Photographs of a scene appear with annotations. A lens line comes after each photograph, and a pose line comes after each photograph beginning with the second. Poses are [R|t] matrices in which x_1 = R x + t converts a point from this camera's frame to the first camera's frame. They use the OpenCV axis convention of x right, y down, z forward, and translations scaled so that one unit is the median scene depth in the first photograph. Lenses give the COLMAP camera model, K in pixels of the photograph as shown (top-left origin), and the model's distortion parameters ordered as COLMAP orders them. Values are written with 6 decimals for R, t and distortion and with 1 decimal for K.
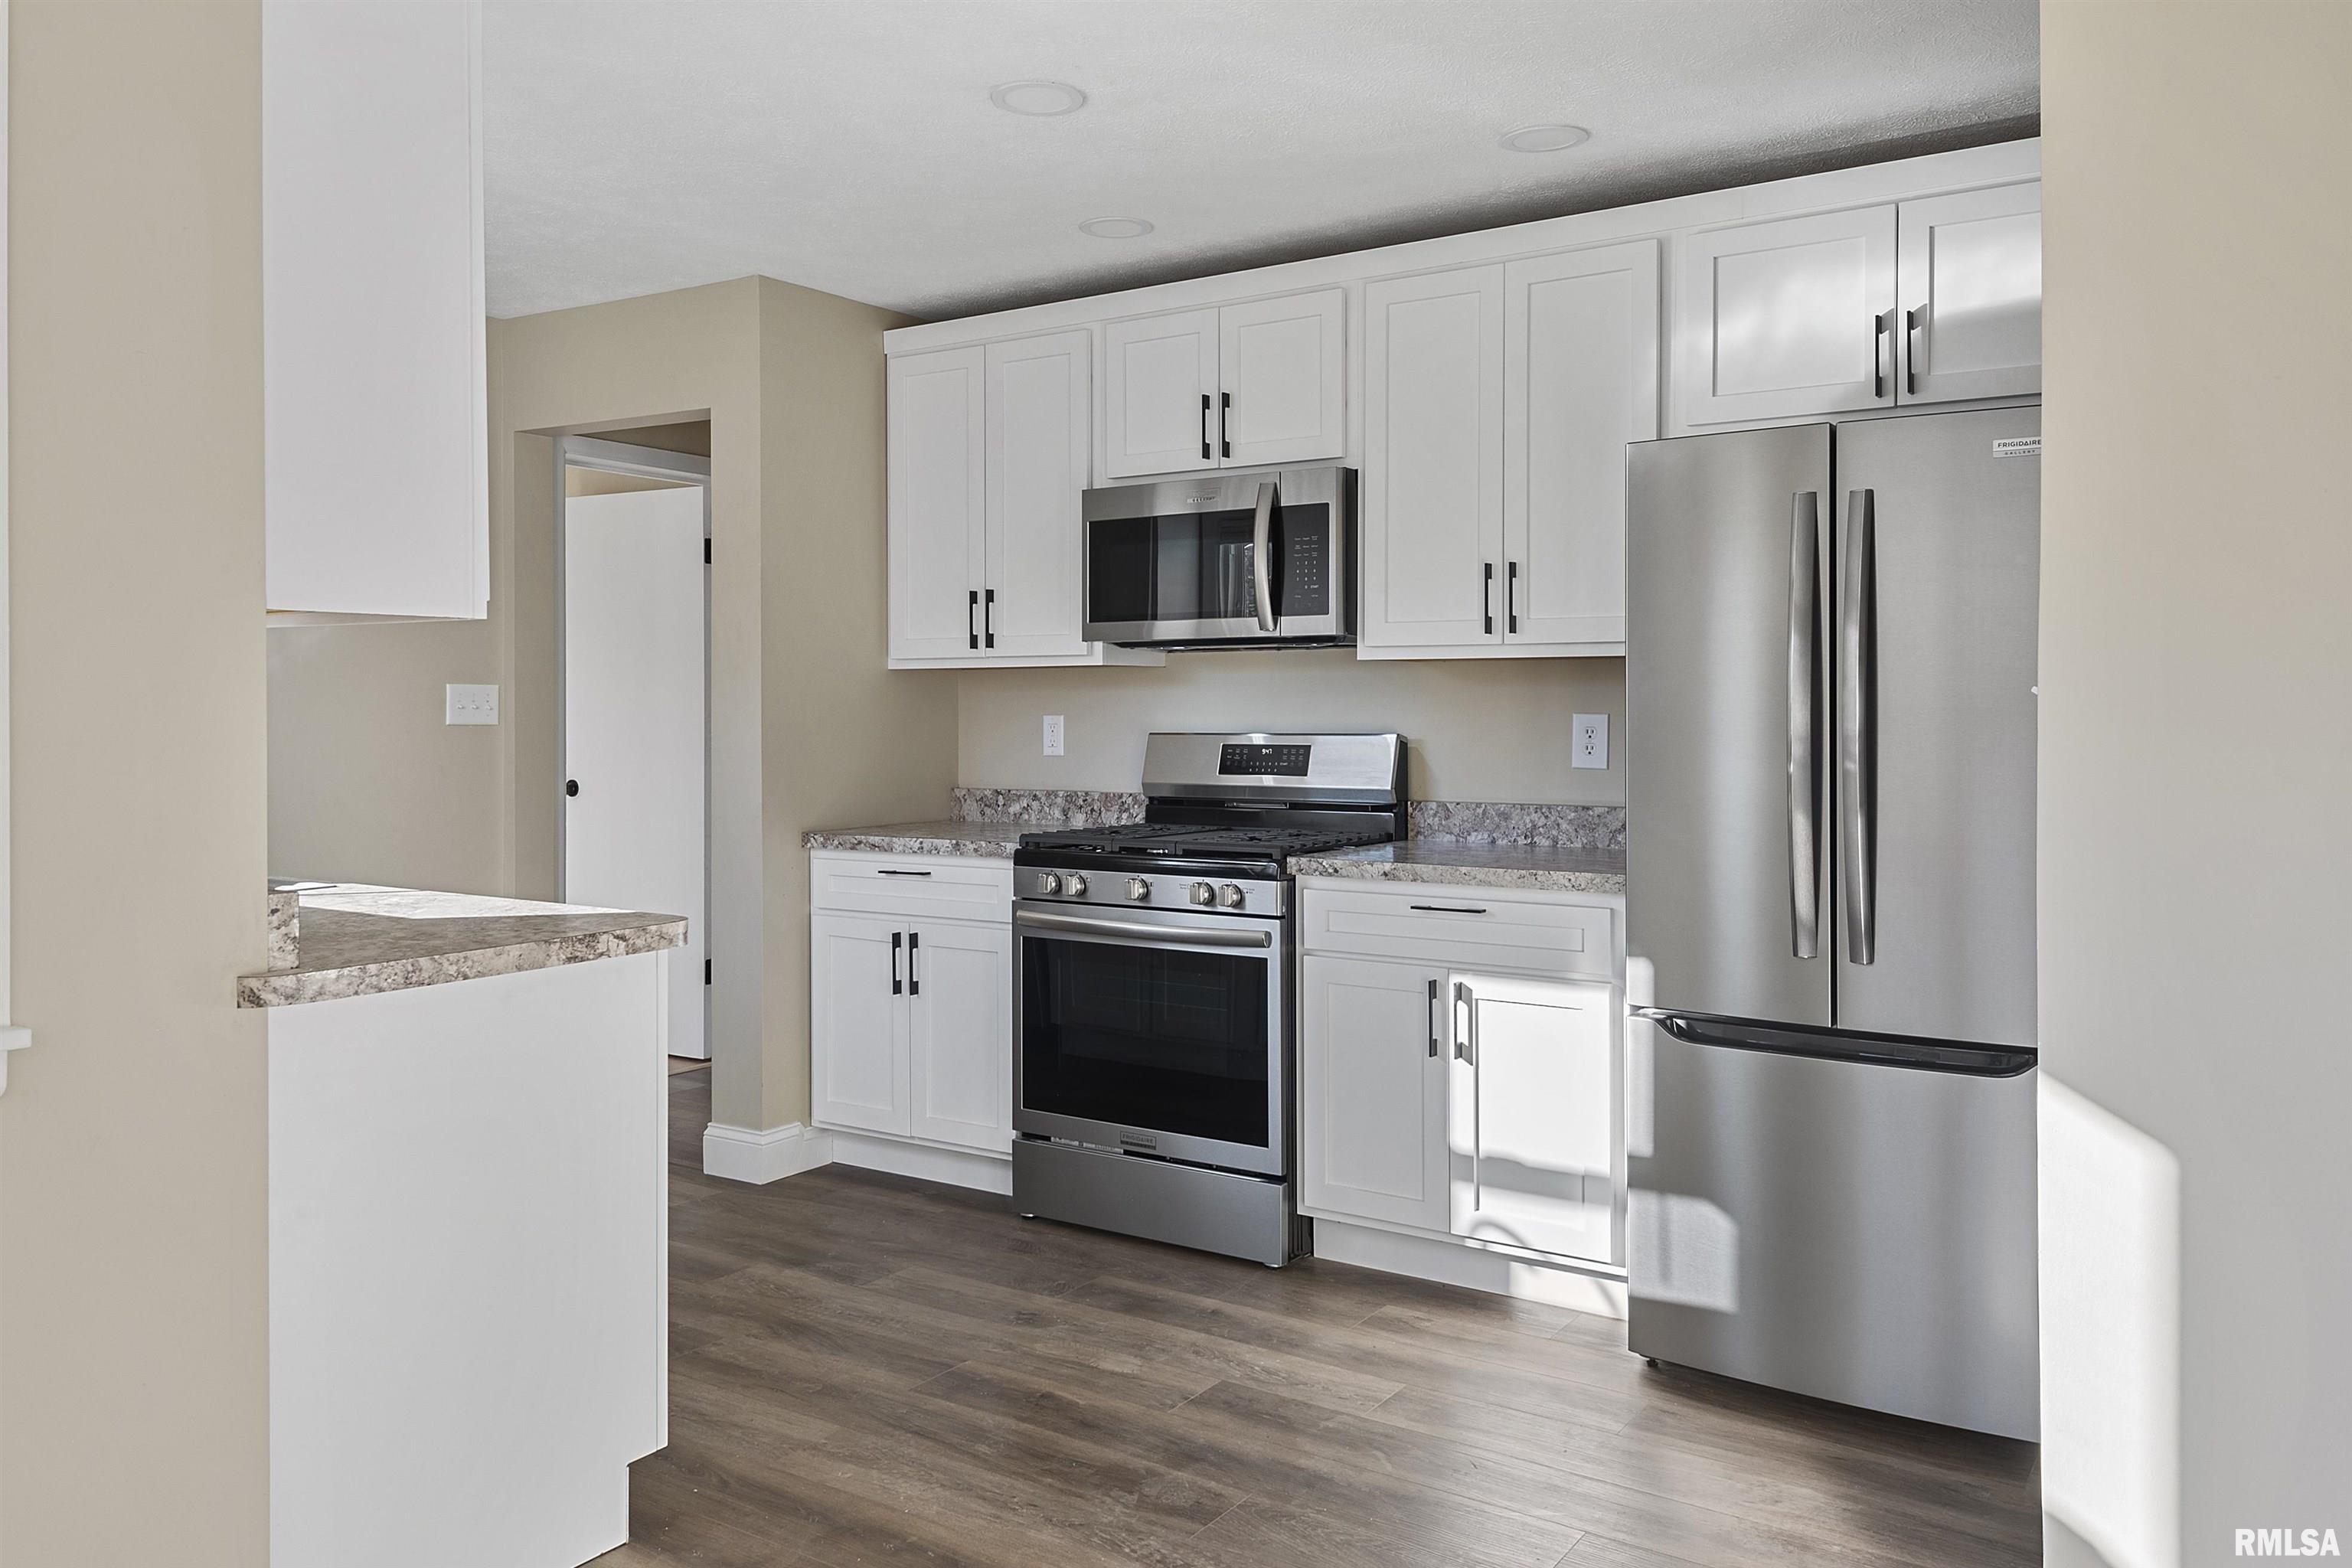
lens RADIAL K [[1772.1, 0, 1146.7], [0, 1772.1, 734.9], [0, 0, 1]] dist [0.042743, -0.000542]
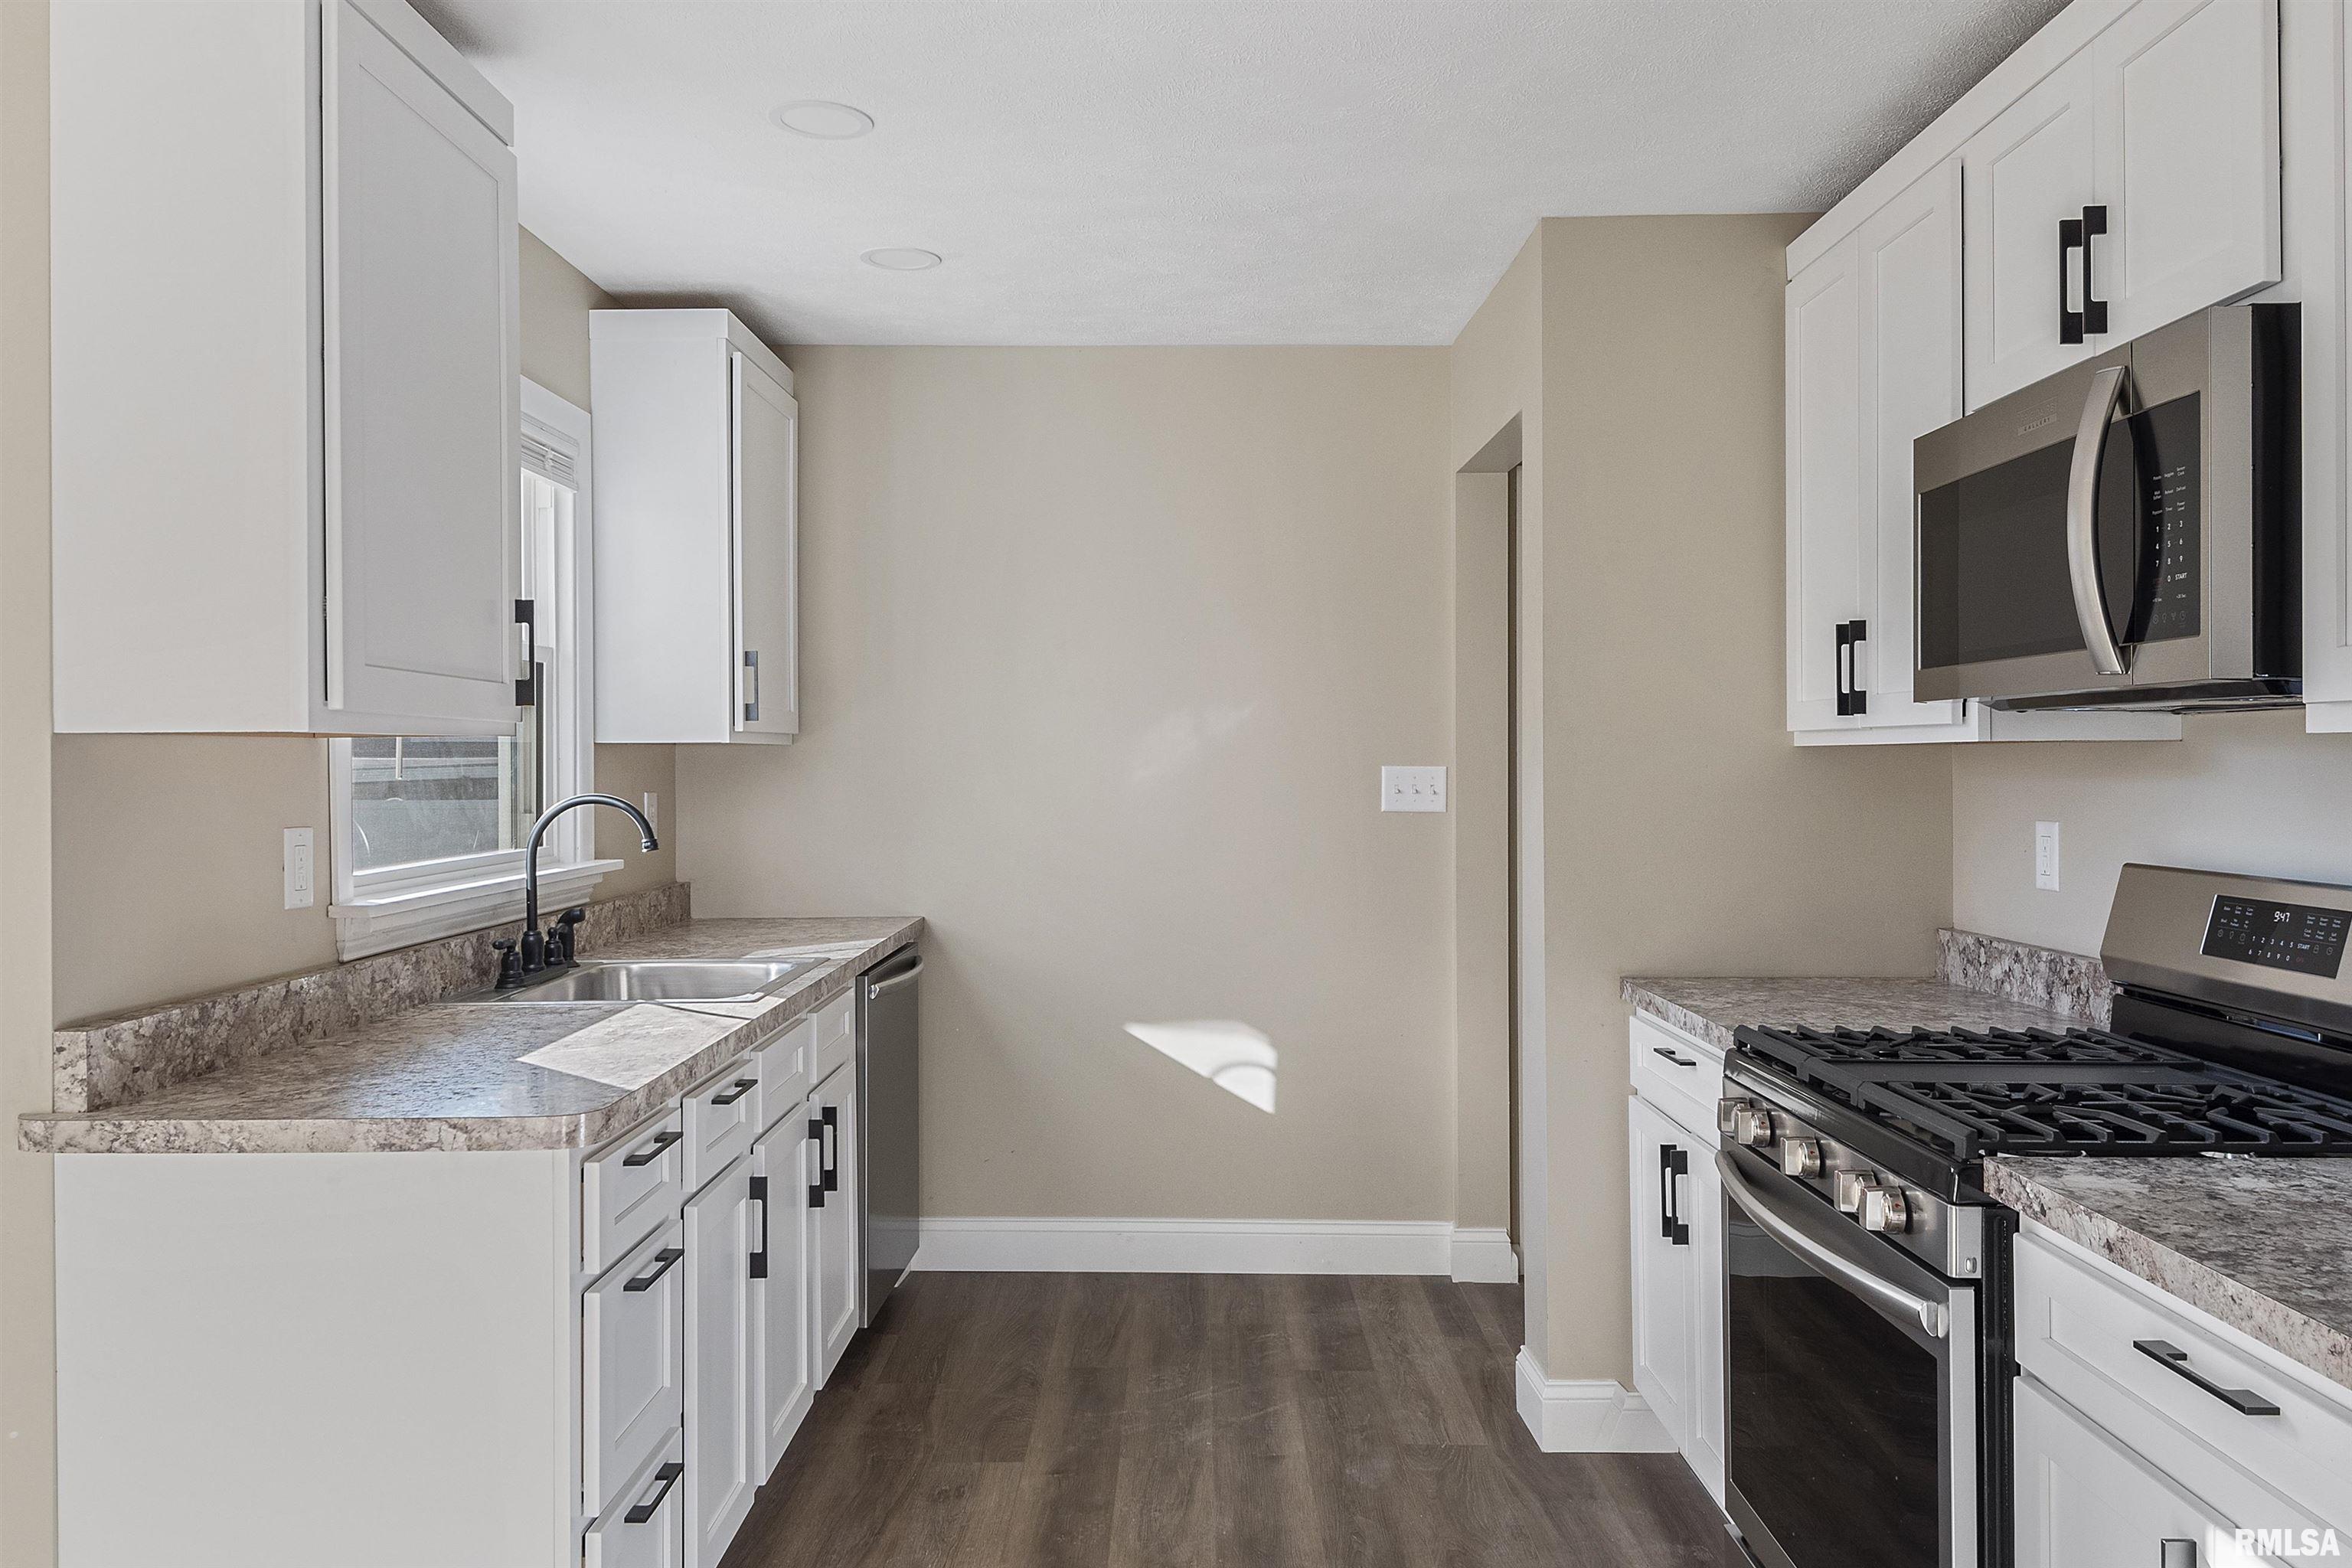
lens RADIAL K [[1708.5, 0, 1169.5], [0, 1708.5, 763.9], [0, 0, 1]] dist [0.059942, -0.061017]
pose [[0.547691, 0.002272, -0.836678, 0.325007], [-0.010407, 0.999937, -0.004097, -0.030015], [0.836616, 0.010952, 0.547680, 0.527483]]
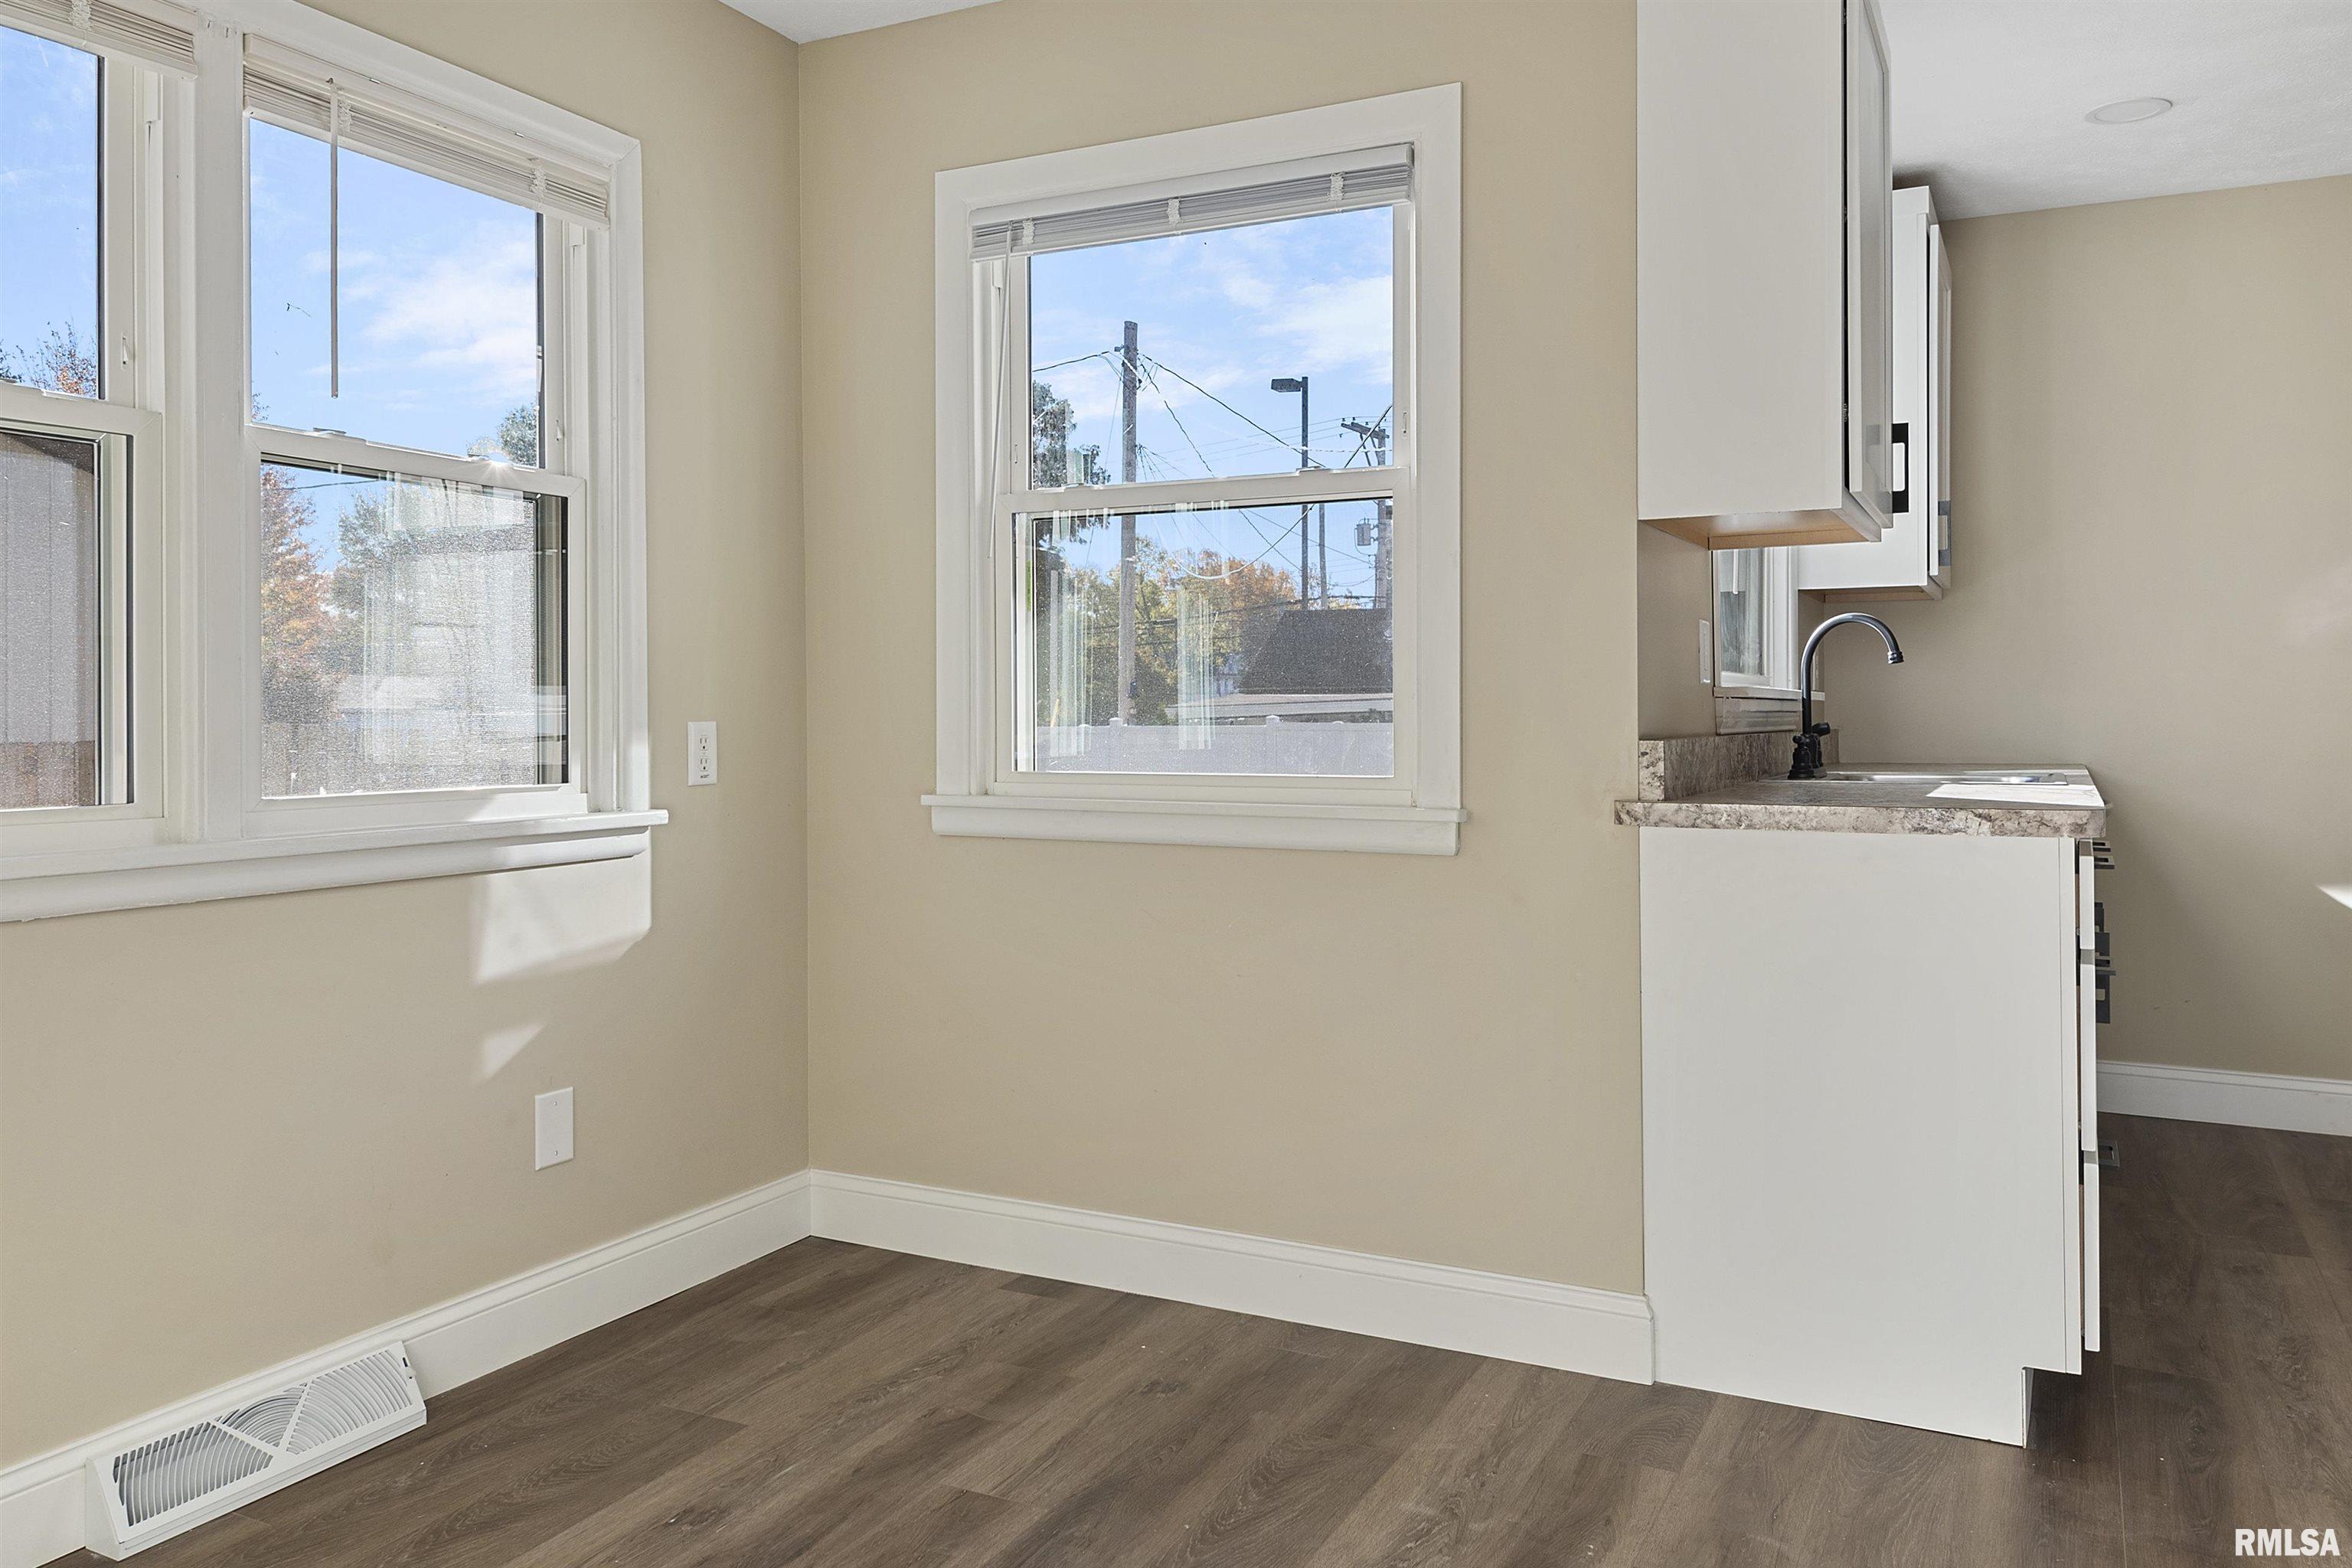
lens RADIAL K [[1734.7, 0, 1182.6], [0, 1734.7, 688.4], [0, 0, 1]] dist [0.043292, -0.048778]
pose [[0.120512, -0.011118, -0.992650, 0.382965], [-0.014303, 0.999814, -0.012934, 0.038658], [0.992609, 0.015757, 0.120331, 0.277196]]
